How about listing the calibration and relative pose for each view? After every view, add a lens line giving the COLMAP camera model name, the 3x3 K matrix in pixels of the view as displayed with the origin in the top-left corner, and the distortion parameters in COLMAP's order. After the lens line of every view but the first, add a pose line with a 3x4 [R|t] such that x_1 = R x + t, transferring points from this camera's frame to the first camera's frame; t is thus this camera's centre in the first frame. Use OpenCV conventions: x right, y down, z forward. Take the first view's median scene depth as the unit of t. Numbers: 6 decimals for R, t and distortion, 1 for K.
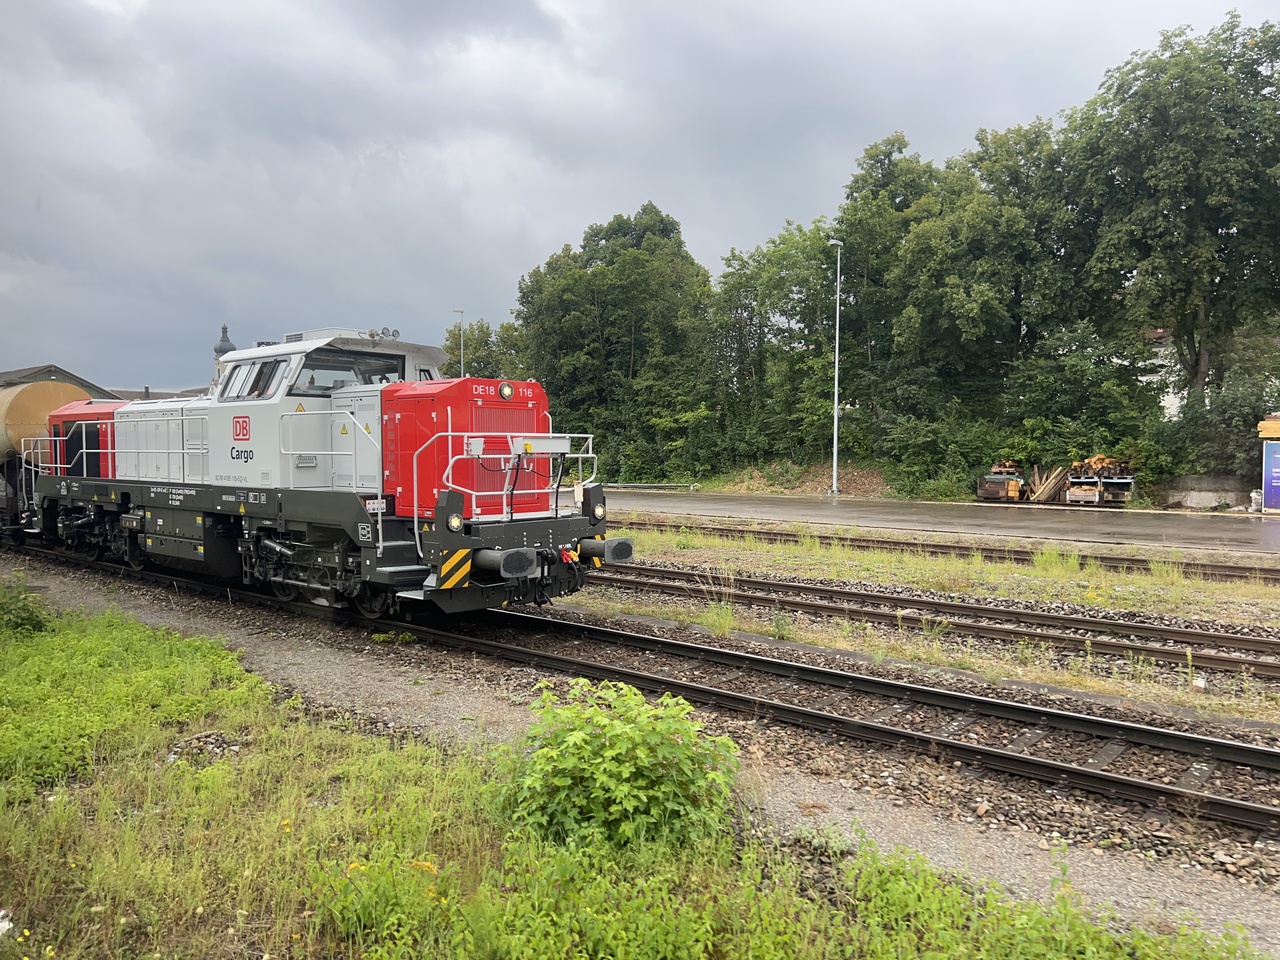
lens RADIAL K [[968.3, 0, 657.5], [0, 968.3, 483.5], [0, 0, 1]] dist [0.060740, -0.066322]
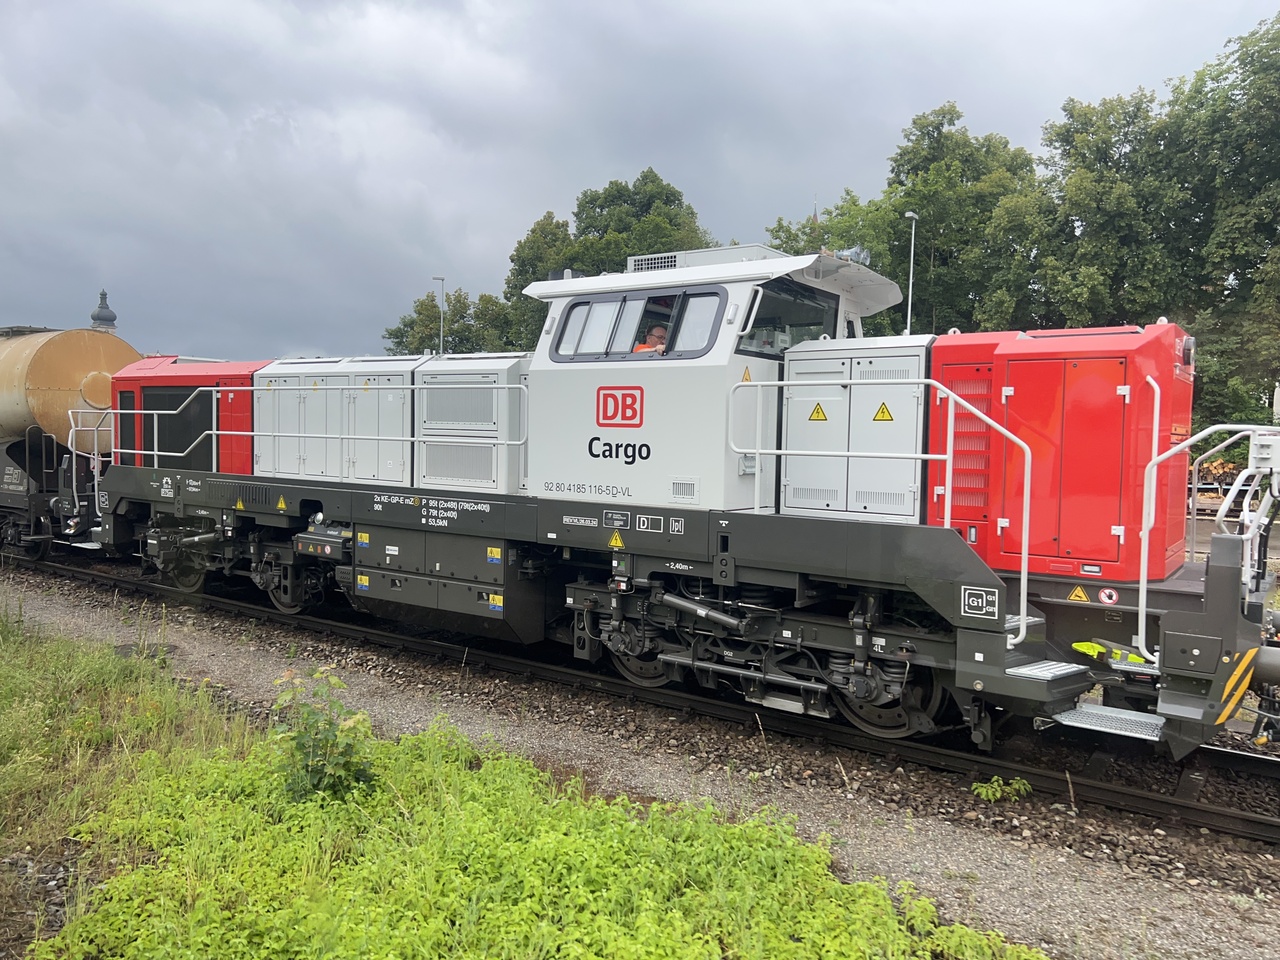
lens RADIAL K [[967.3, 0, 657.7], [0, 967.3, 483.4], [0, 0, 1]] dist [0.064802, -0.070571]
pose [[0.993975, 0.019660, 0.107831, -0.170109], [-0.021003, 0.999715, 0.011329, -0.006047], [-0.107578, -0.013526, 0.994105, 0.149874]]
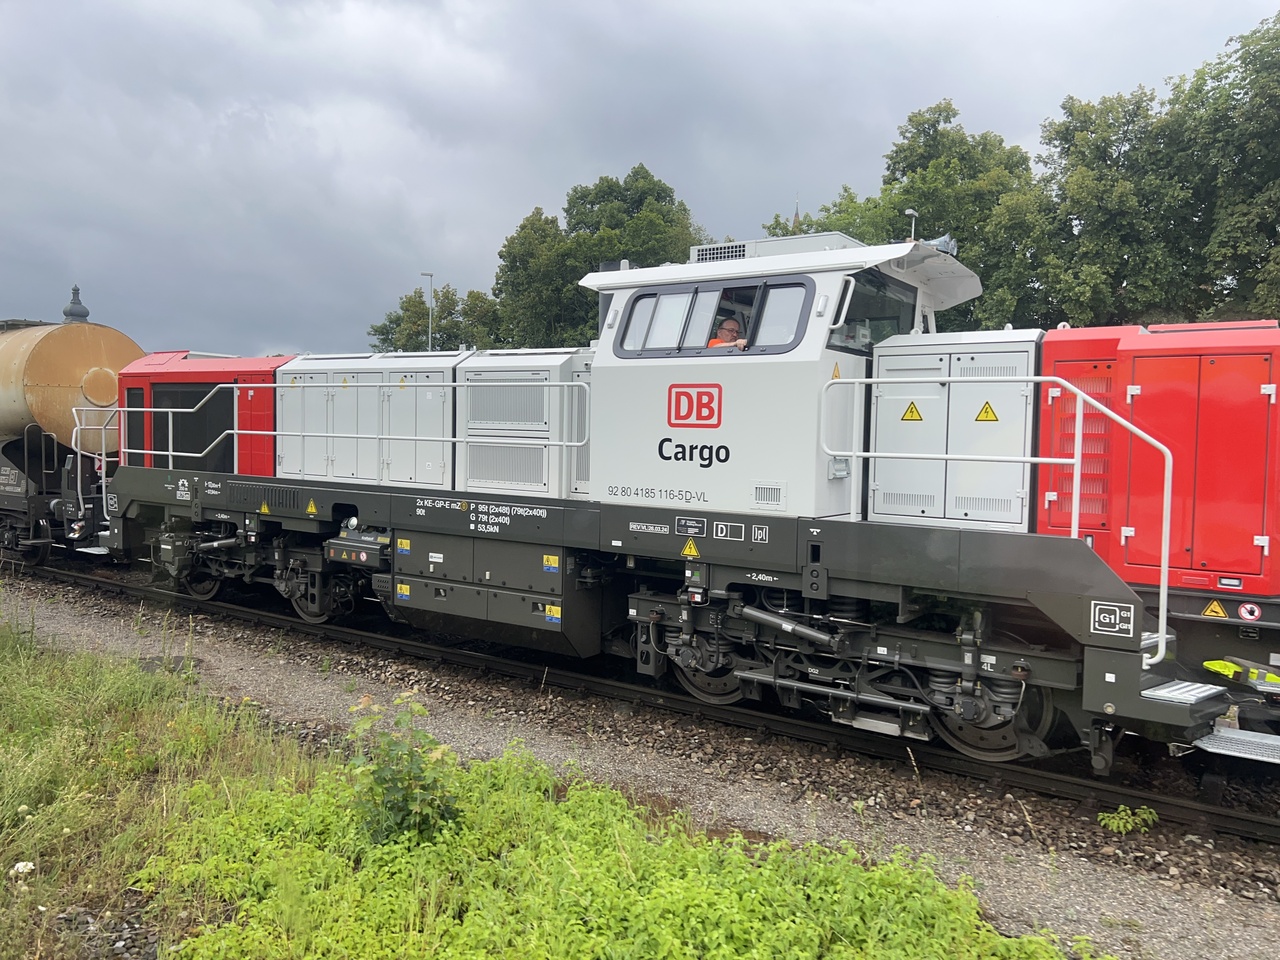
lens RADIAL K [[967.3, 0, 657.7], [0, 967.3, 483.4], [0, 0, 1]] dist [0.064802, -0.070571]
pose [[0.991372, 0.019860, 0.129569, -0.189092], [-0.021675, 0.999686, 0.012612, -0.006734], [-0.129278, -0.015311, 0.991490, 0.166501]]
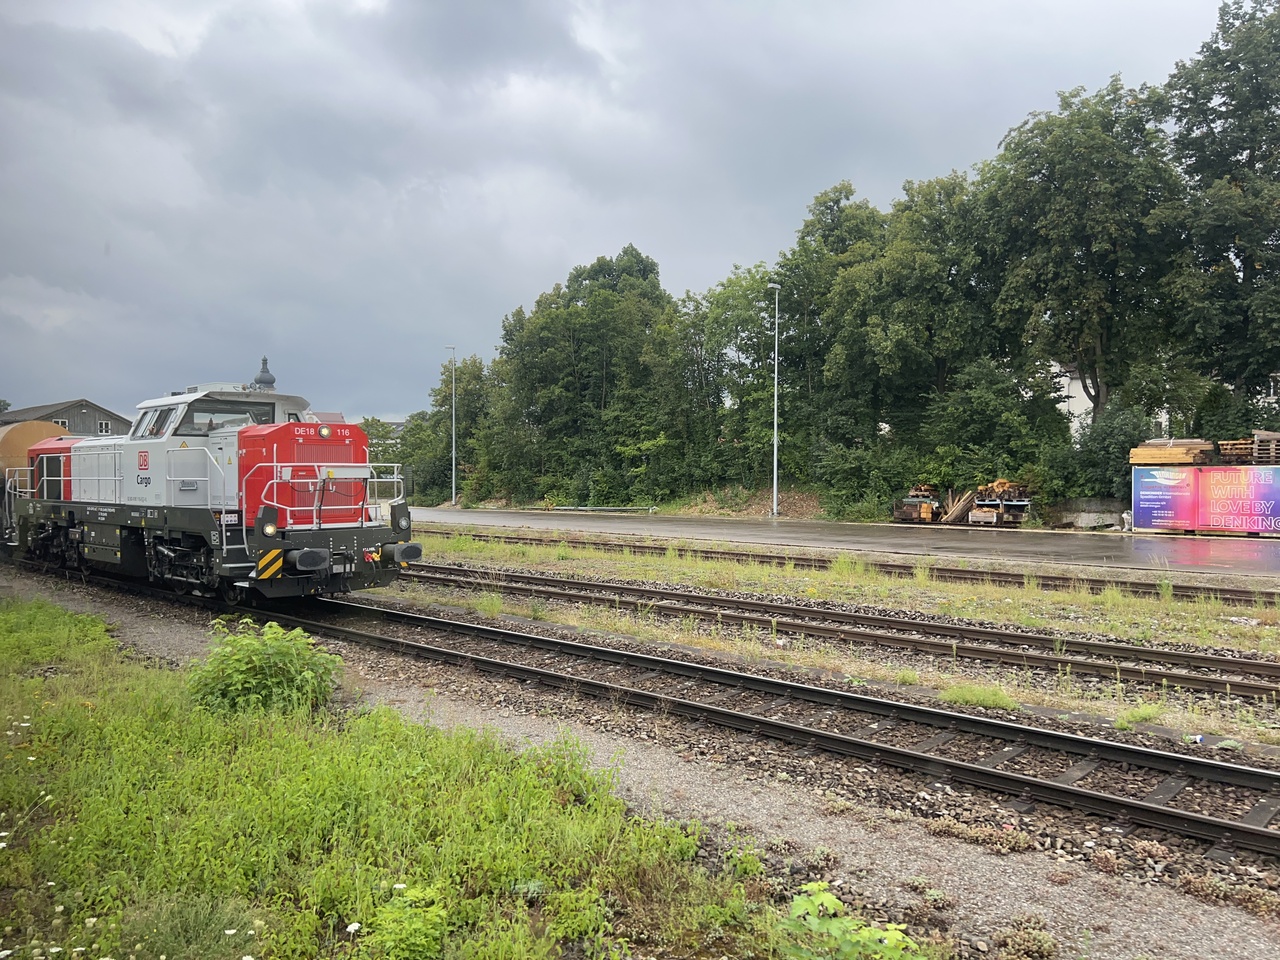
lens RADIAL K [[966.0, 0, 657.7], [0, 966.0, 481.9], [0, 0, 1]] dist [0.073822, -0.083720]
pose [[0.999255, -0.002797, -0.038481, 0.112944], [0.001694, 0.999588, -0.028648, 0.003897], [0.038546, 0.028561, 0.998849, -0.100634]]
